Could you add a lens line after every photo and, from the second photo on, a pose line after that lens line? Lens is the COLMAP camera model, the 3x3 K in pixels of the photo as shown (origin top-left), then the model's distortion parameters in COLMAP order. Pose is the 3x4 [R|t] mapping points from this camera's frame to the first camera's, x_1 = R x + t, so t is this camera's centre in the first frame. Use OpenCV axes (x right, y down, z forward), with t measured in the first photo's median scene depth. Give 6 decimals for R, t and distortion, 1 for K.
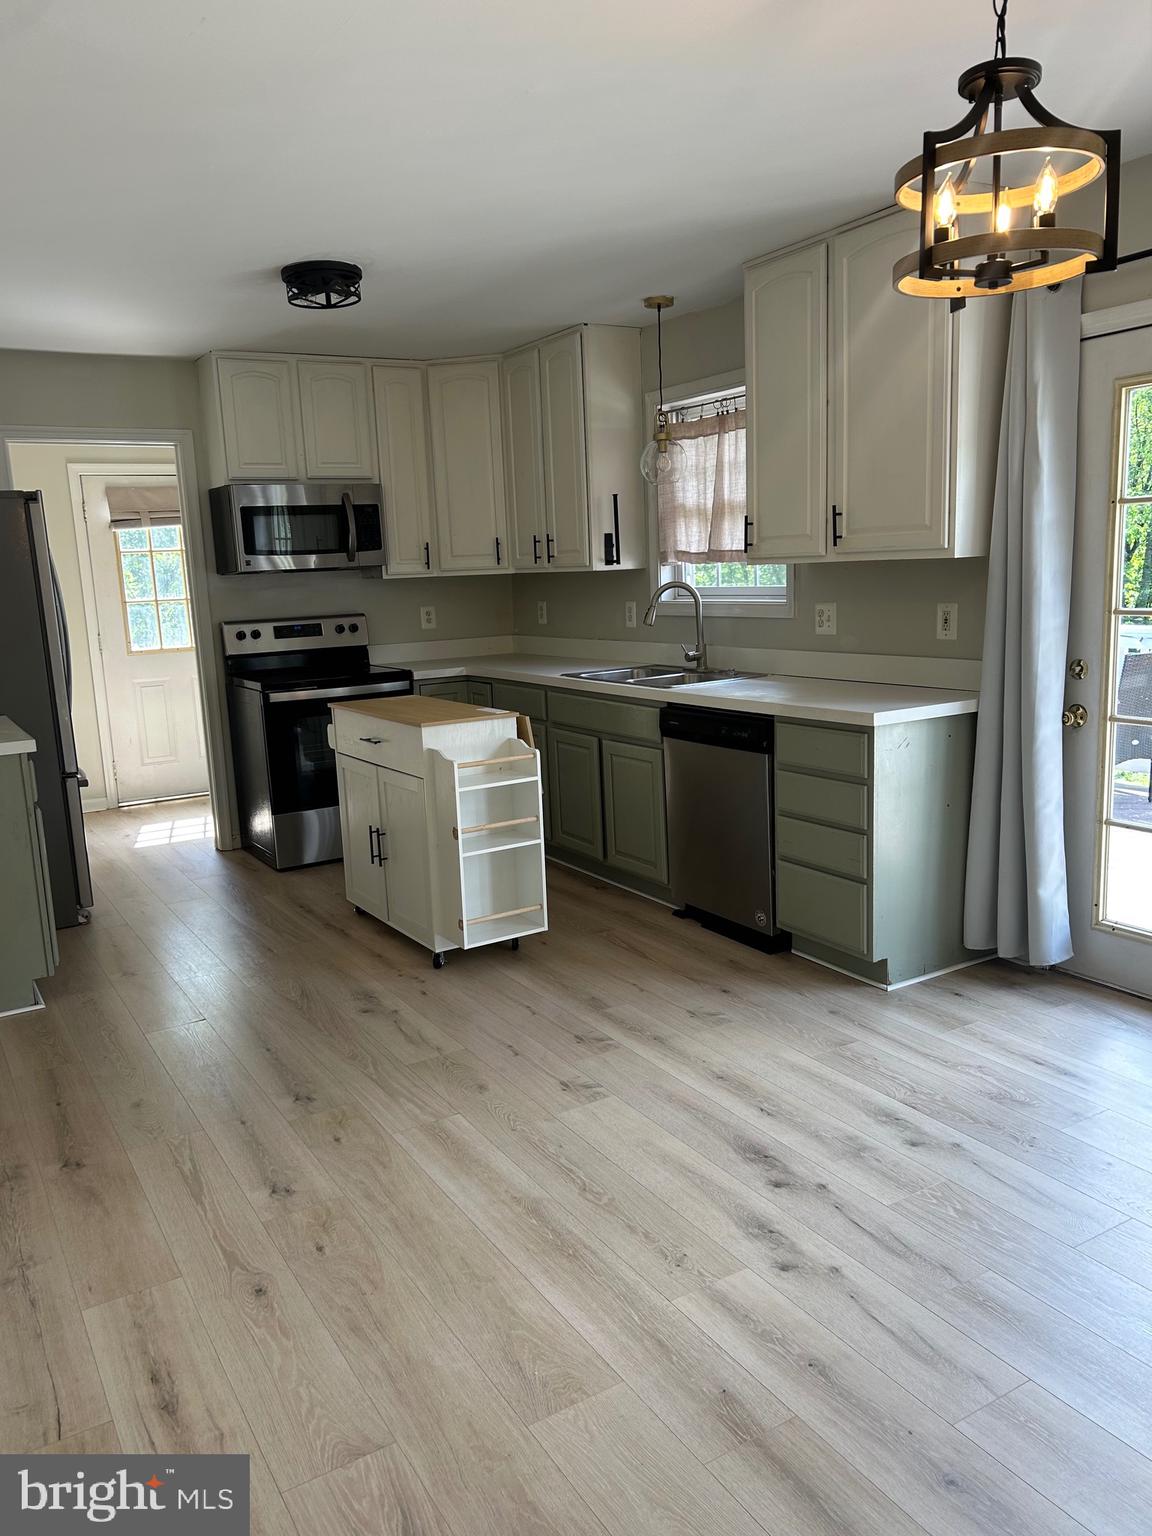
lens RADIAL K [[1144.0, 0, 576.0], [0, 1144.0, 768.0], [0, 0, 1]] dist [0.001870, -0.006831]
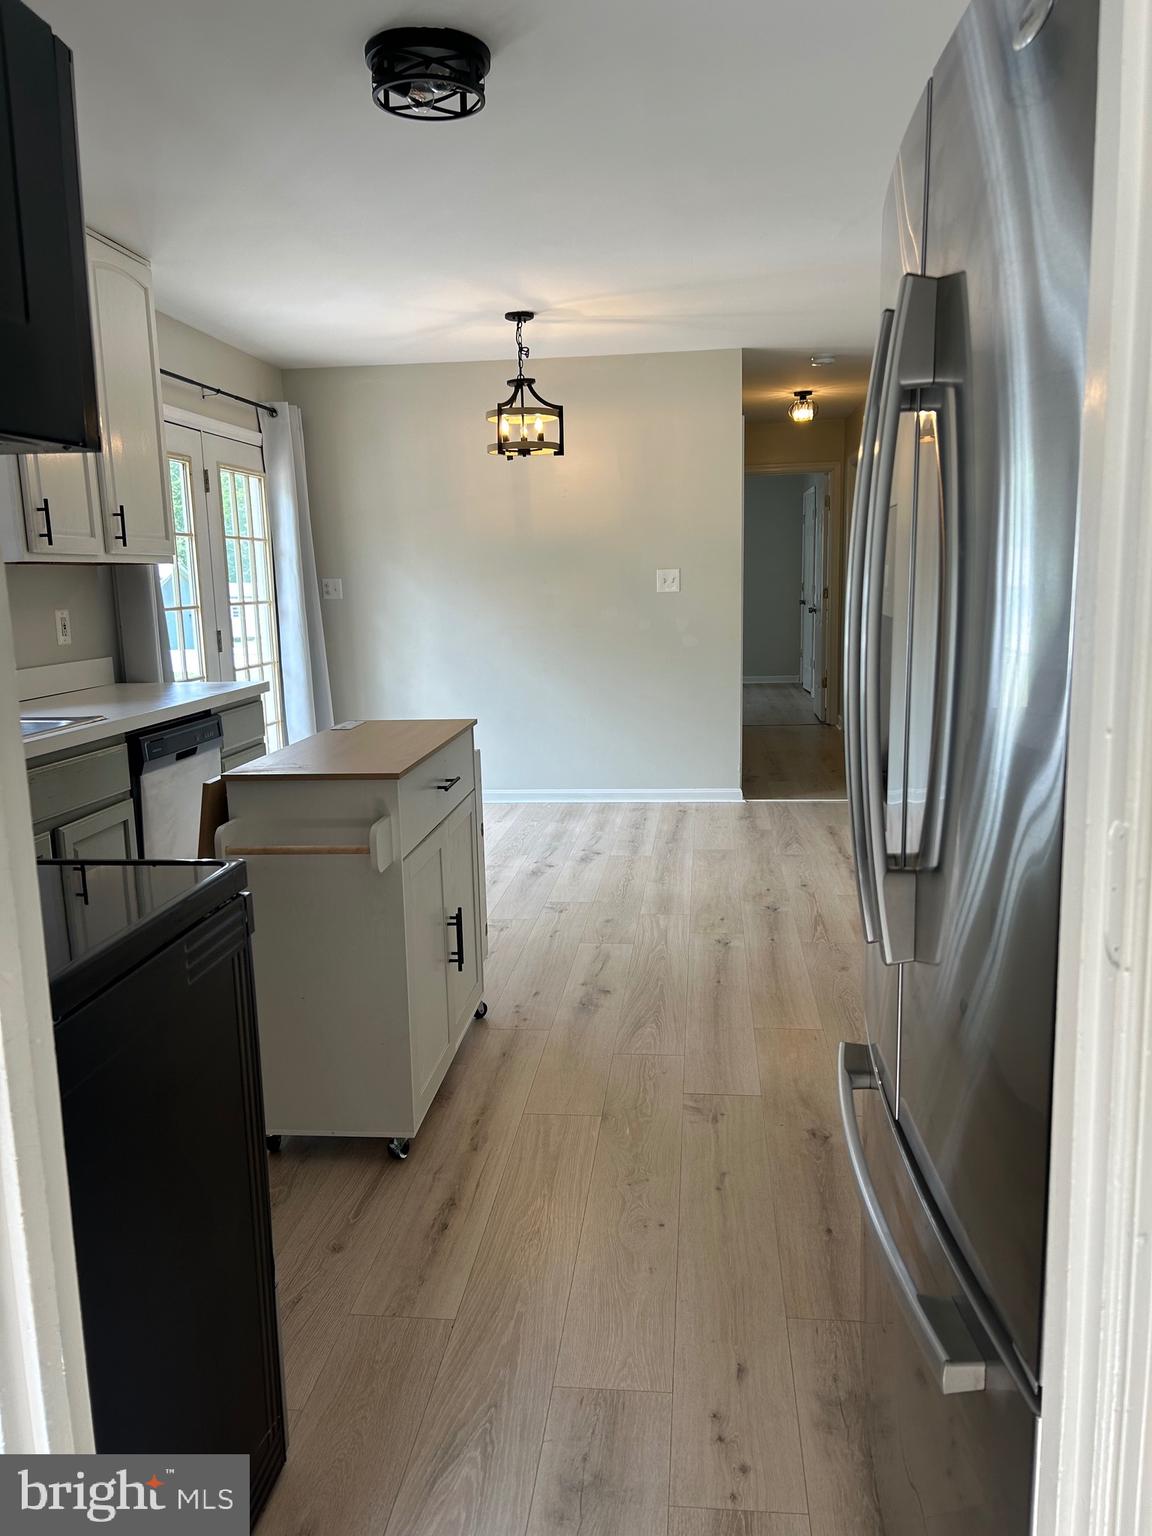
lens RADIAL K [[1144.0, 0, 576.0], [0, 1144.0, 768.0], [0, 0, 1]] dist [0.001870, -0.006831]
pose [[-0.789931, -0.035779, 0.612151, -0.988469], [0.168086, 0.947424, 0.272276, -0.305080], [-0.589709, 0.317973, -0.742386, 2.216363]]
